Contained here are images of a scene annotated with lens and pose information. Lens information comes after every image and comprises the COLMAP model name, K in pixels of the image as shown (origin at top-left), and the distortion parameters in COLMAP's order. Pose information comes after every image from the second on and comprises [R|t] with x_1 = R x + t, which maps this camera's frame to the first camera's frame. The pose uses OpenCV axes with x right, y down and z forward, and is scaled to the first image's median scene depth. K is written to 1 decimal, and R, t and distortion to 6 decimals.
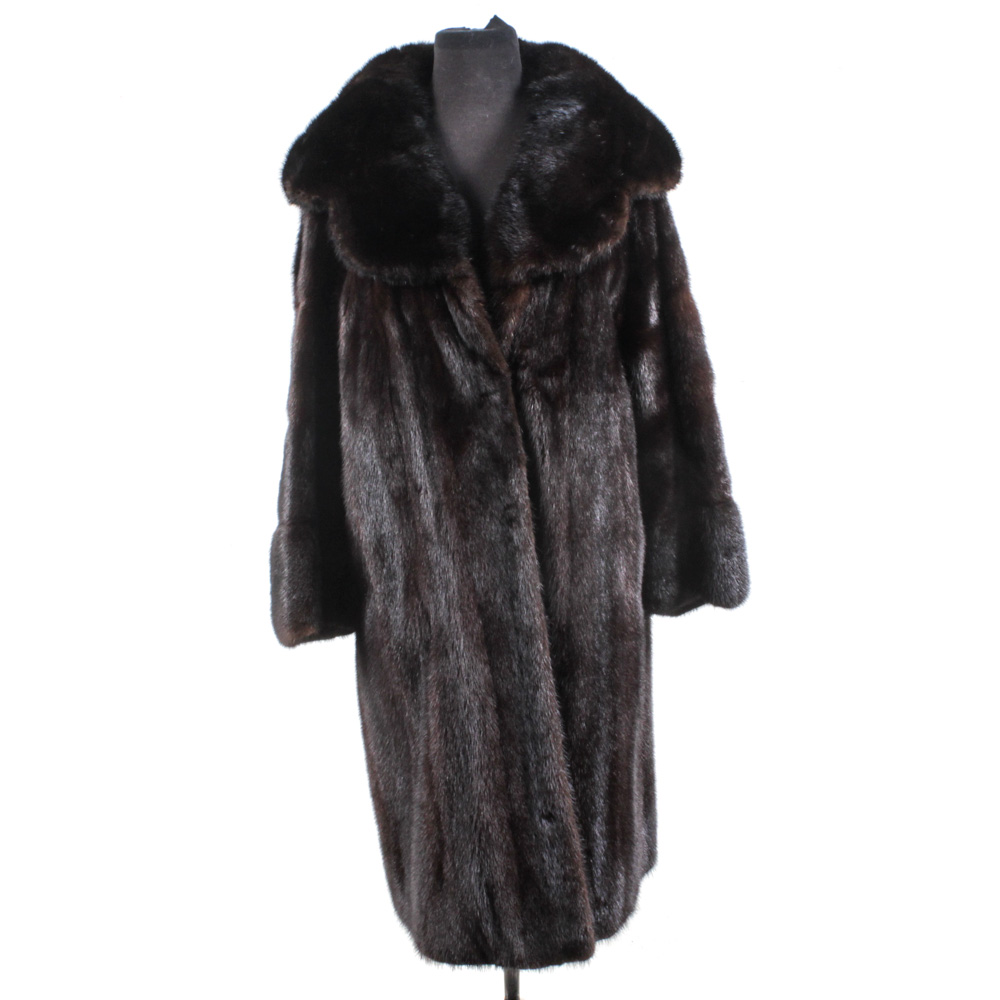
lens RADIAL K [[2110.6, 0, 498.3], [0, 2110.6, 500.3], [0, 0, 1]] dist [-0.089196, 0.000000]
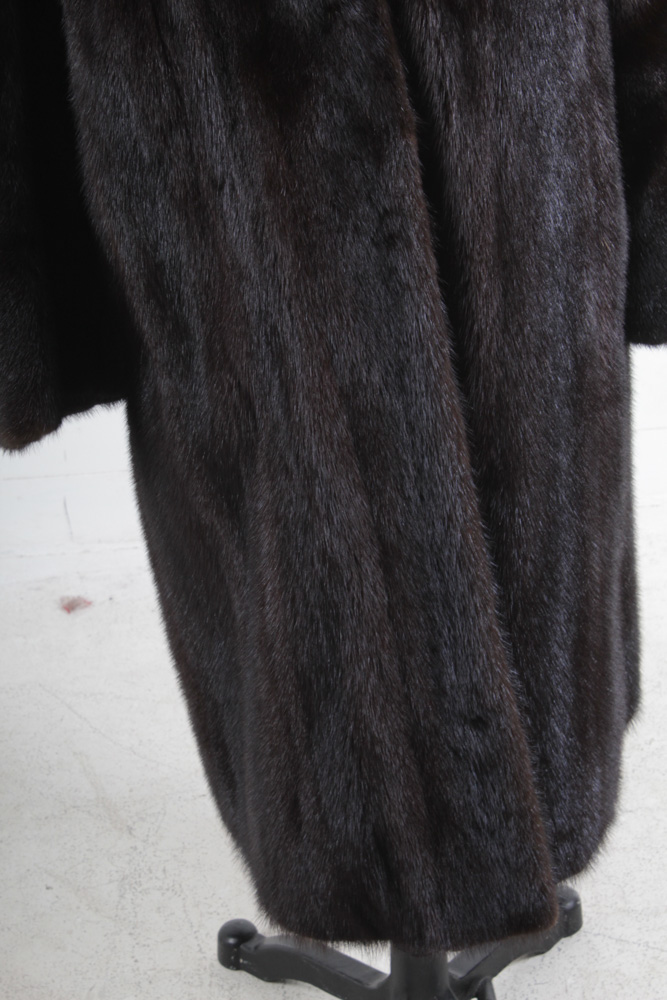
lens RADIAL K [[2370.3, 0, 327.2], [0, 2370.3, 501.1], [0, 0, 1]] dist [0.088482, 0.000000]
pose [[0.998712, -0.050048, -0.008285, -0.008919], [0.050449, 0.962729, 0.265721, -0.086536], [-0.005322, -0.265797, 0.964014, 0.383146]]
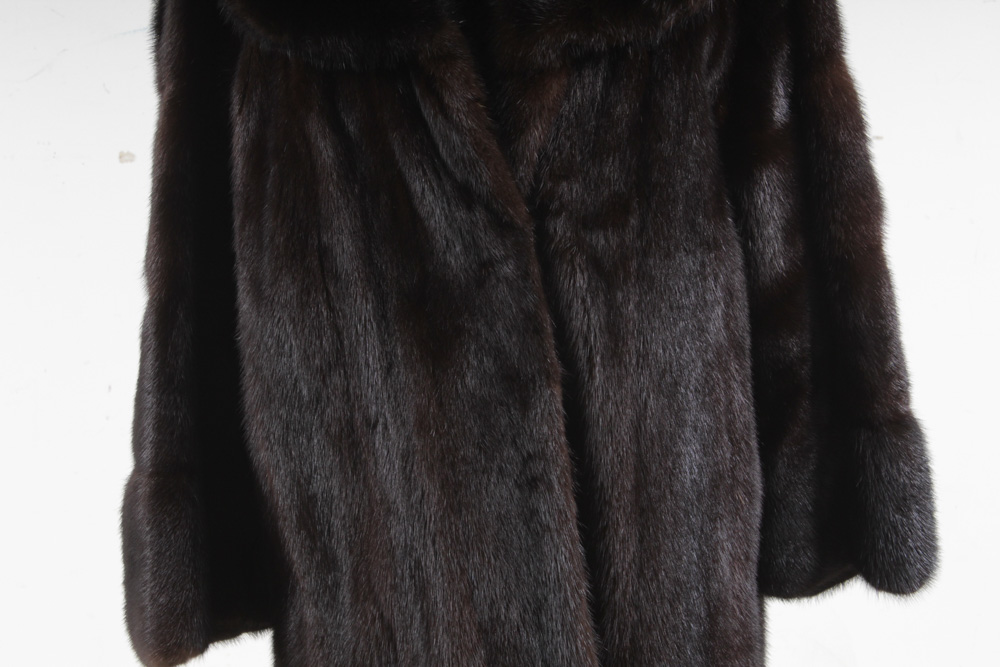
lens RADIAL K [[2370.3, 0, 494.6], [0, 2370.3, 330.8], [0, 0, 1]] dist [0.088482, 0.000000]
pose [[0.999977, -0.006079, -0.002882, -0.002729], [0.006306, 0.996212, 0.086725, -0.084546], [0.002344, -0.086741, 0.996228, 0.356323]]
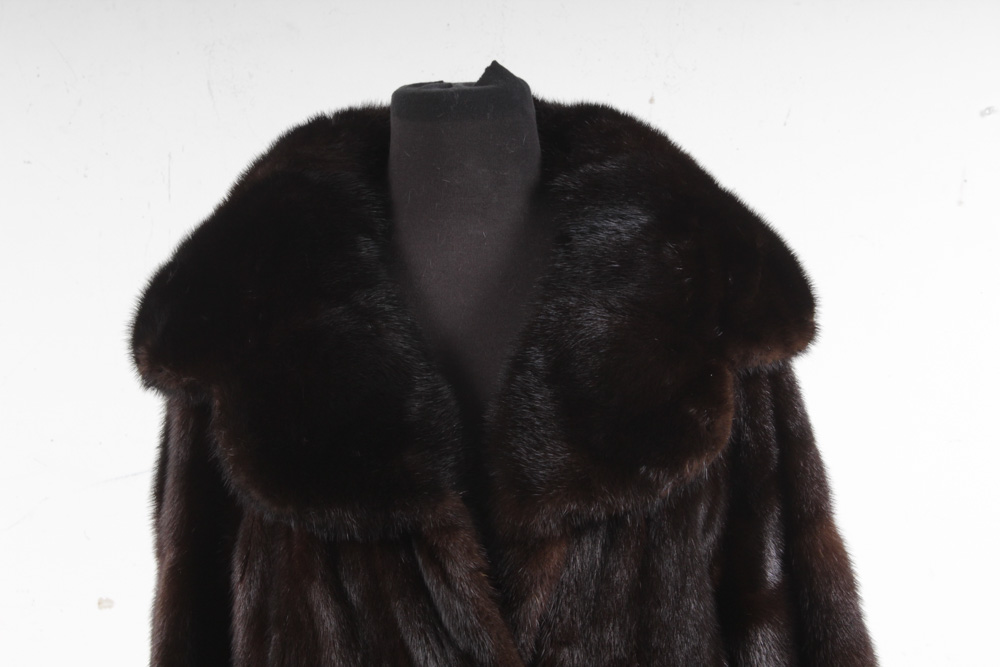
lens RADIAL K [[2370.3, 0, 499.2], [0, 2370.3, 330.8], [0, 0, 1]] dist [0.088482, 0.000000]
pose [[0.999568, -0.015798, 0.024779, -0.017631], [0.017756, 0.996564, -0.080898, -0.102374], [-0.023416, 0.081303, 0.996414, 0.347237]]
